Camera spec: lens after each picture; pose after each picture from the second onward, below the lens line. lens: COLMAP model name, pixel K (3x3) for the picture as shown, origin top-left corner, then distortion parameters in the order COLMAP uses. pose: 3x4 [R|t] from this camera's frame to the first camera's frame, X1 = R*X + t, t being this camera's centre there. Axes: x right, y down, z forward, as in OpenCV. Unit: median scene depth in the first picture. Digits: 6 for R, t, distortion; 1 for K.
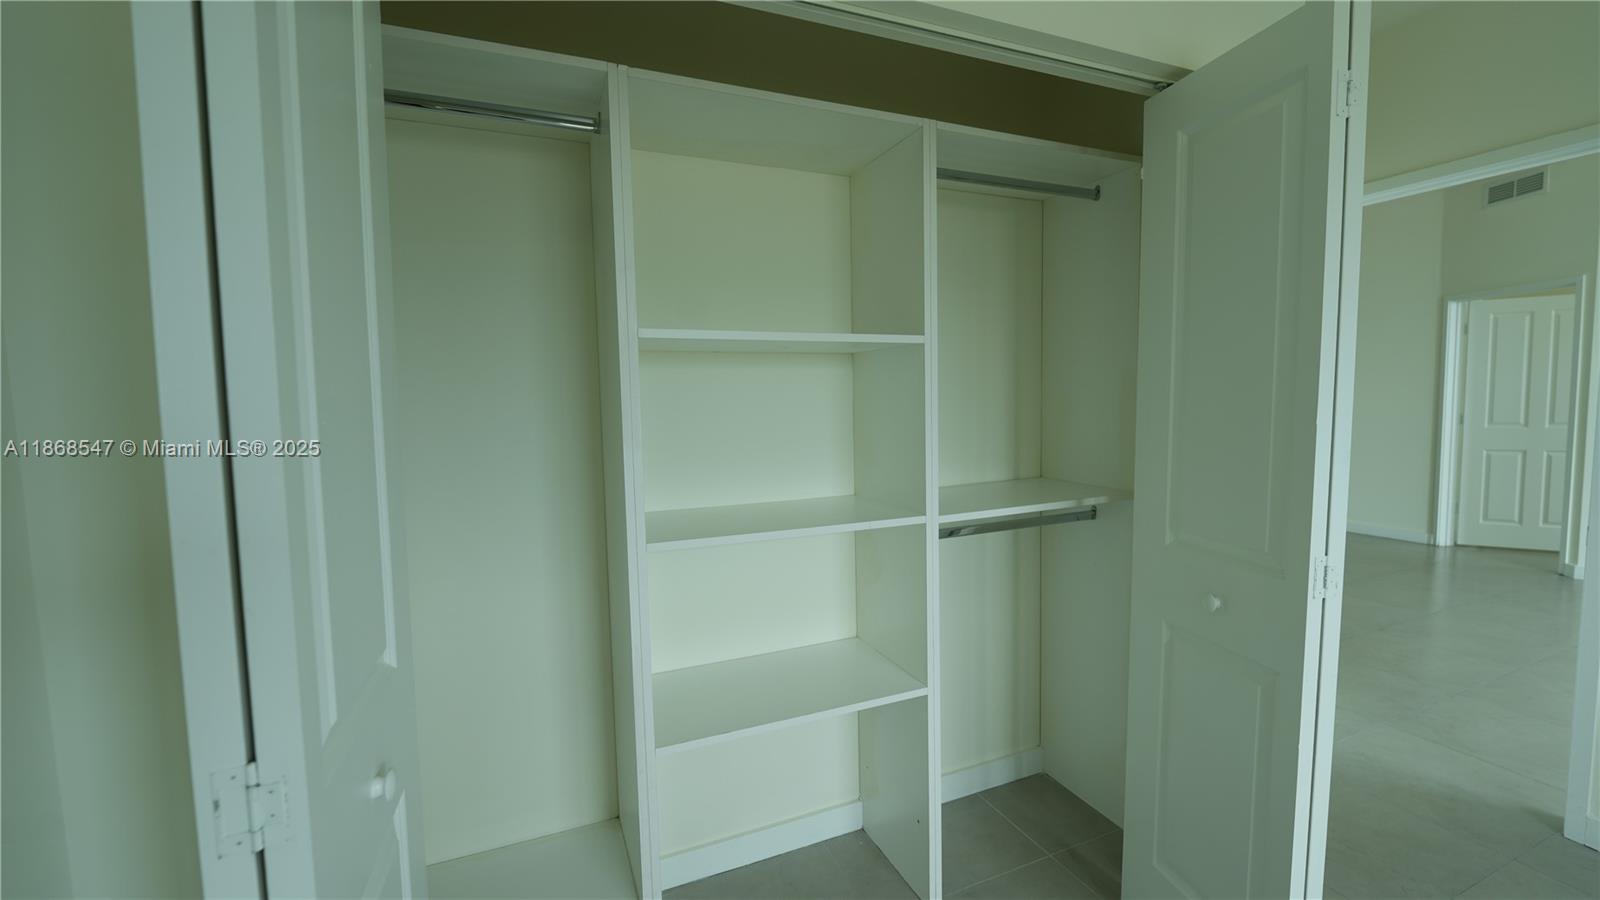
lens RADIAL K [[654.9, 0, 787.9], [0, 654.9, 447.1], [0, 0, 1]] dist [-0.002142, -0.002959]
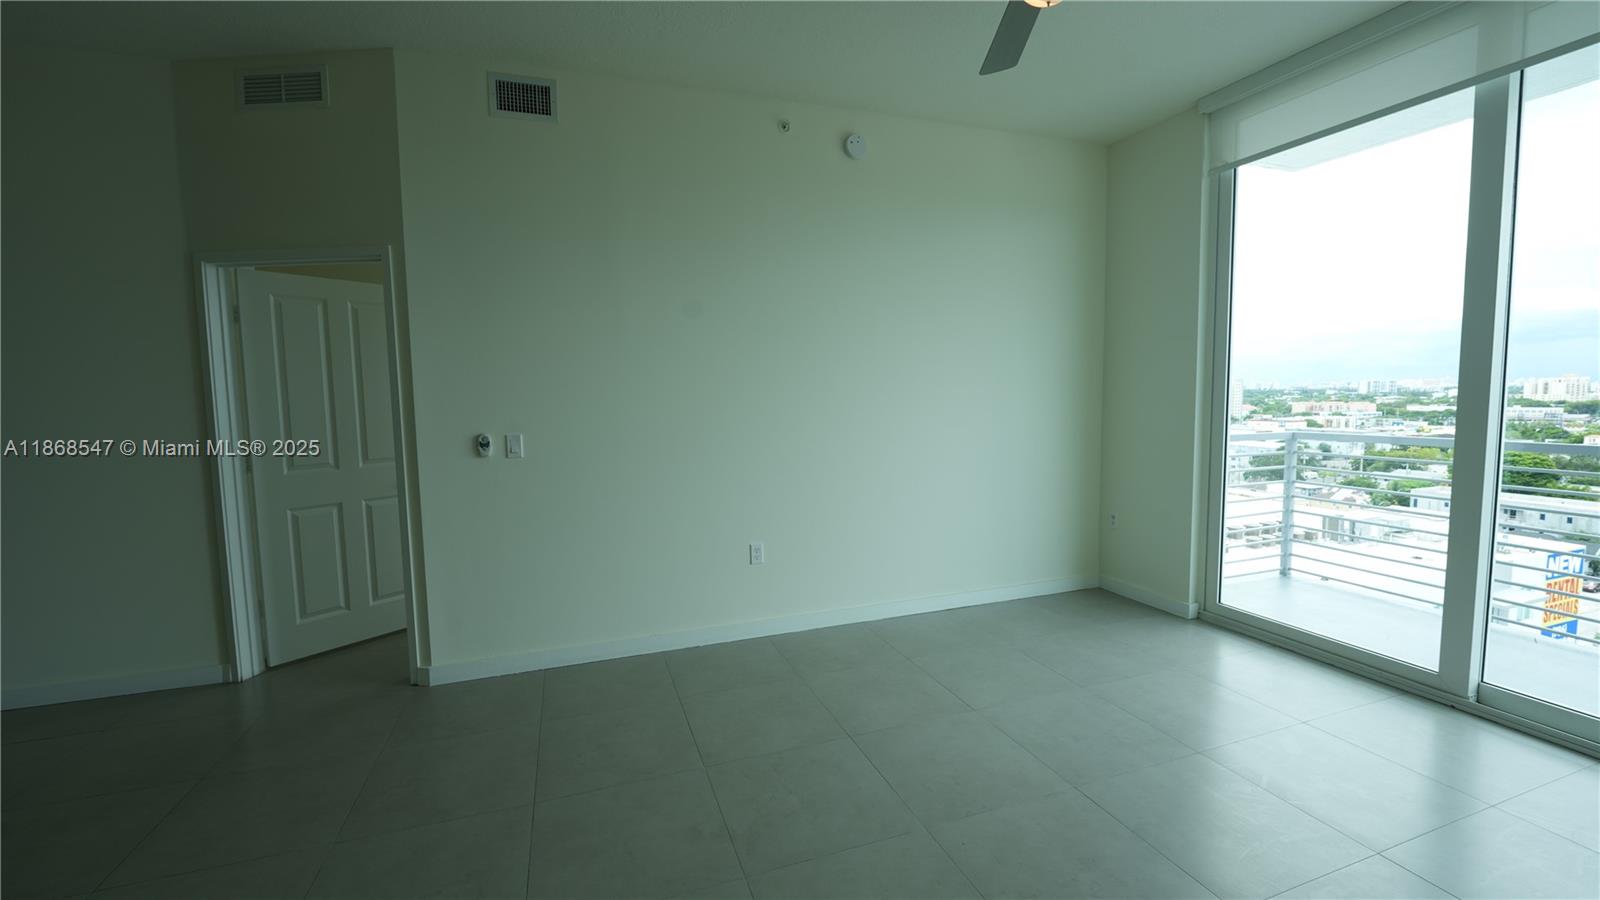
lens RADIAL K [[654.9, 0, 807.1], [0, 654.9, 445.2], [0, 0, 1]] dist [-0.002142, -0.002959]
pose [[0.055079, -0.064070, 0.996424, 0.468923], [0.083280, 0.994757, 0.059360, -0.053797], [-0.995003, 0.079713, 0.060126, 0.454683]]
